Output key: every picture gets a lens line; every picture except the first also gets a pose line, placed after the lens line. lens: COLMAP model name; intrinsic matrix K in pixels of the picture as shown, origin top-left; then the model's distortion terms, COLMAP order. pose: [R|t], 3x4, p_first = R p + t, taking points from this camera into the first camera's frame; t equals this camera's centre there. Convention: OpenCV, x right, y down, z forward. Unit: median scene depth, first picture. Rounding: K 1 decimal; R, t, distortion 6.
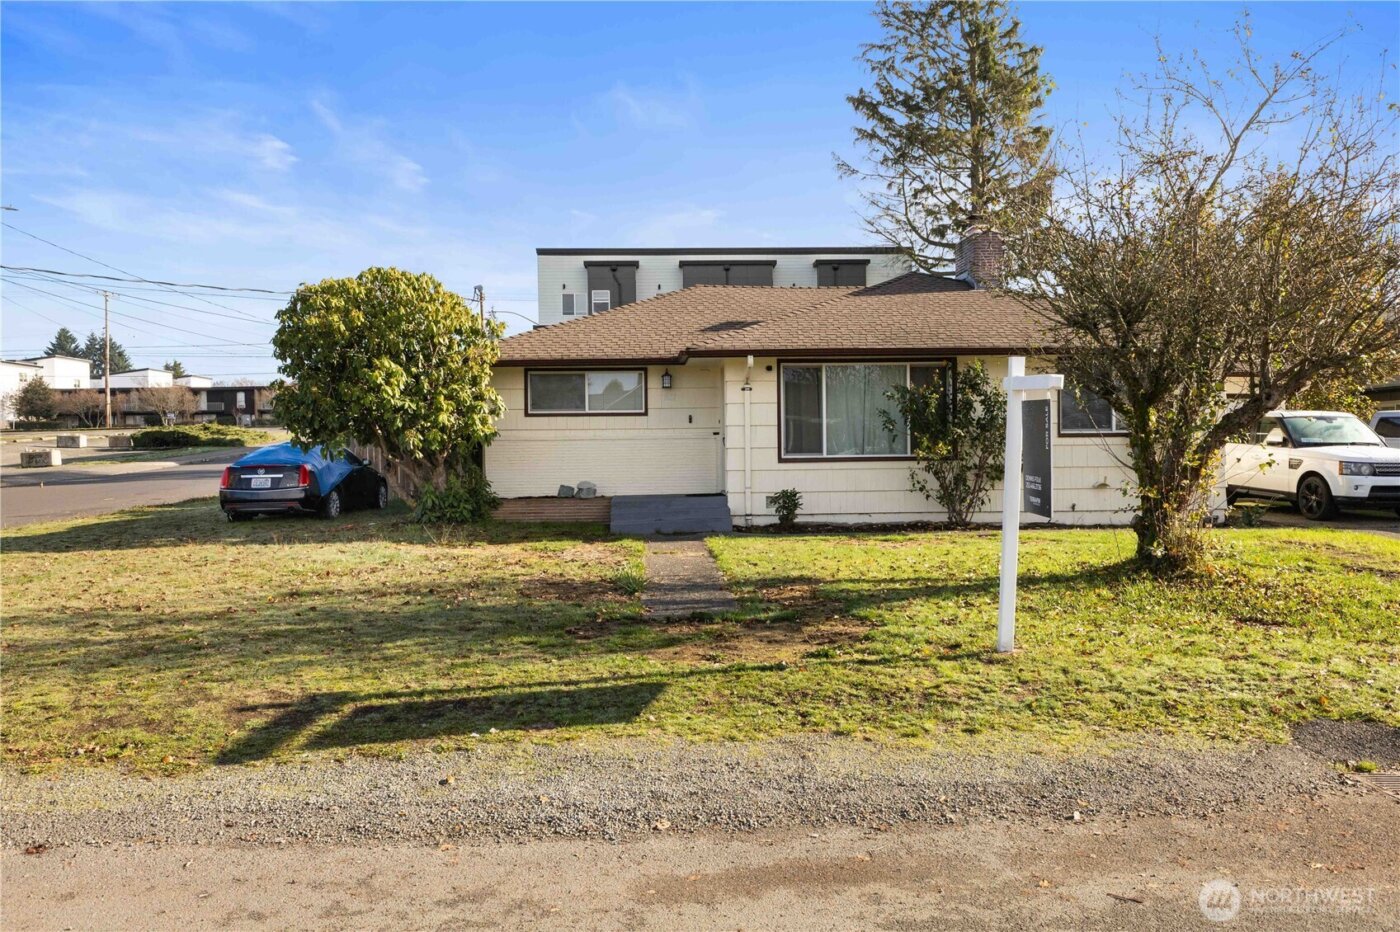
lens RADIAL K [[1100.9, 0, 701.7], [0, 1100.9, 466.6], [0, 0, 1]] dist [0.016910, 0.001136]
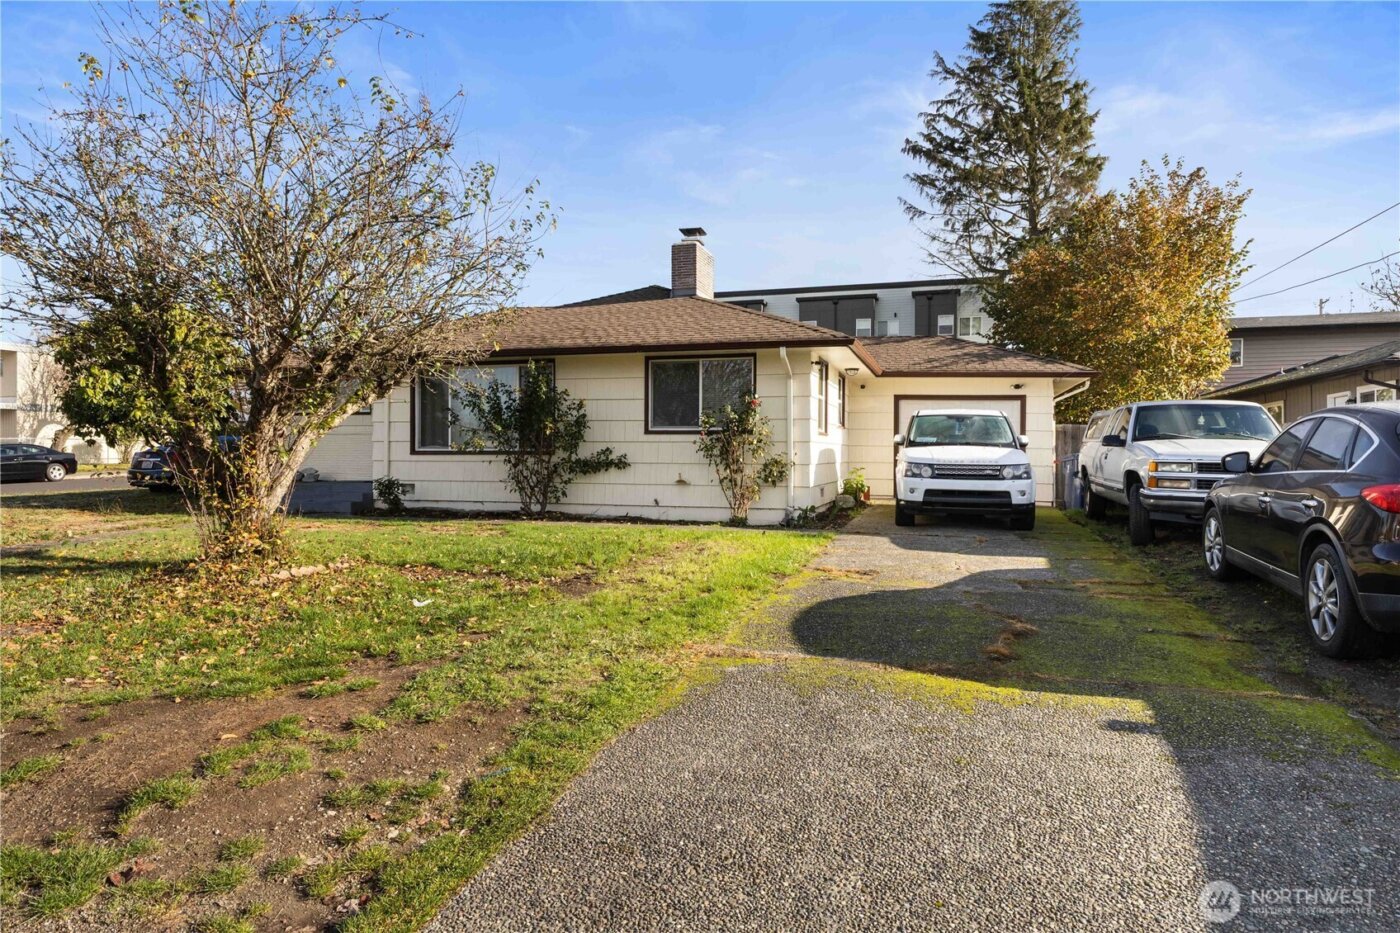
lens RADIAL K [[850.4, 0, 698.2], [0, 850.4, 462.8], [0, 0, 1]] dist [-0.001117, 0.000352]
pose [[0.940481, 0.018426, -0.339348, 0.639836], [-0.021098, 0.999769, -0.004186, 0.002384], [0.339192, 0.011096, 0.940652, 0.267370]]
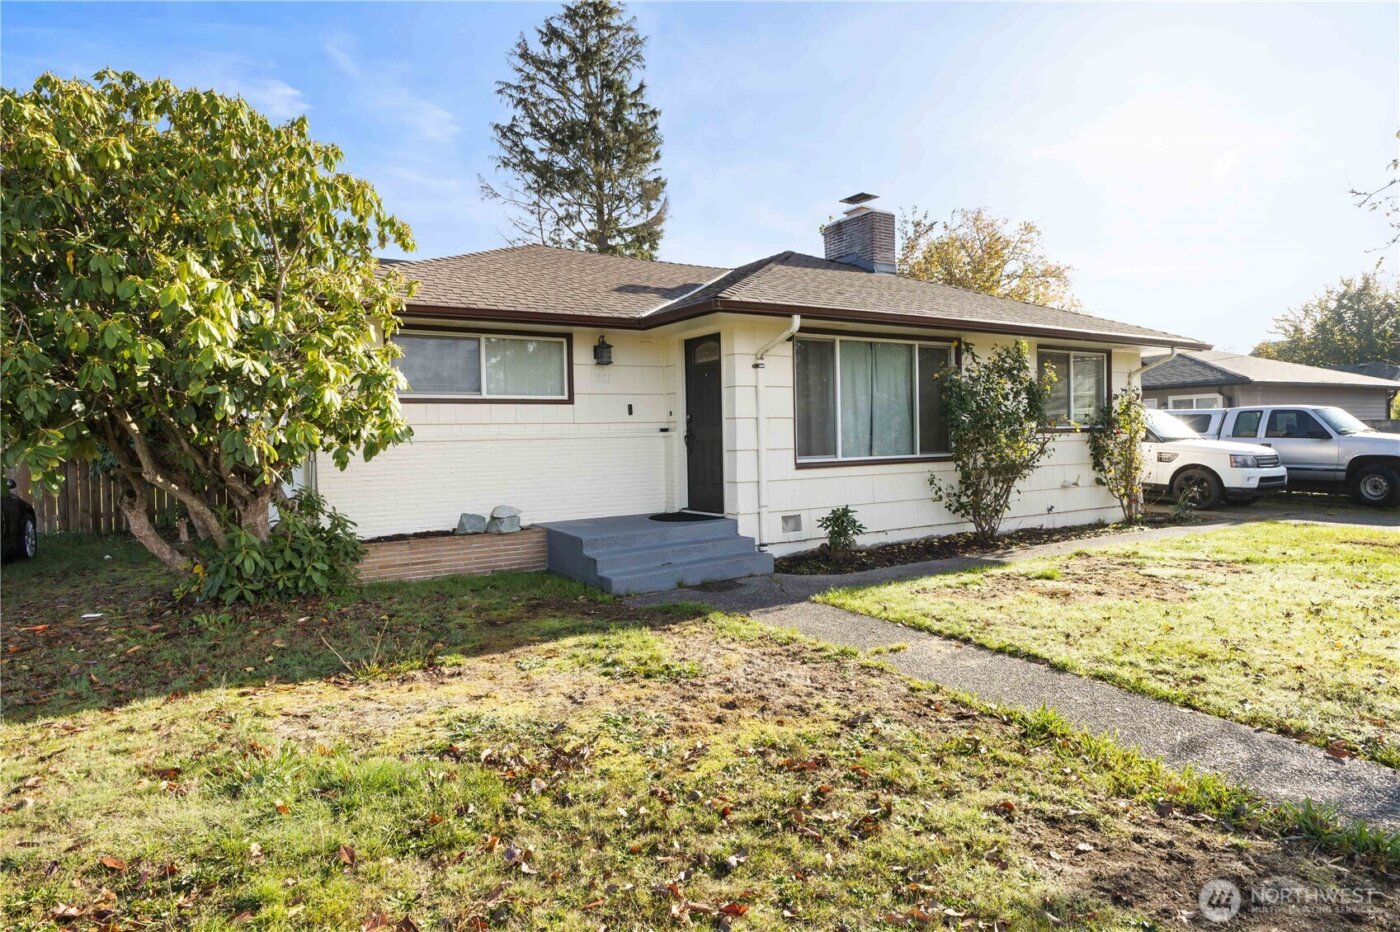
lens RADIAL K [[808.3, 0, 702.8], [0, 808.3, 455.2], [0, 0, 1]] dist [0.012849, -0.000190]
pose [[0.870750, -0.017610, 0.491410, -0.241475], [0.019030, 0.999817, 0.002109, -0.014891], [-0.491357, 0.007515, 0.870926, 0.556832]]
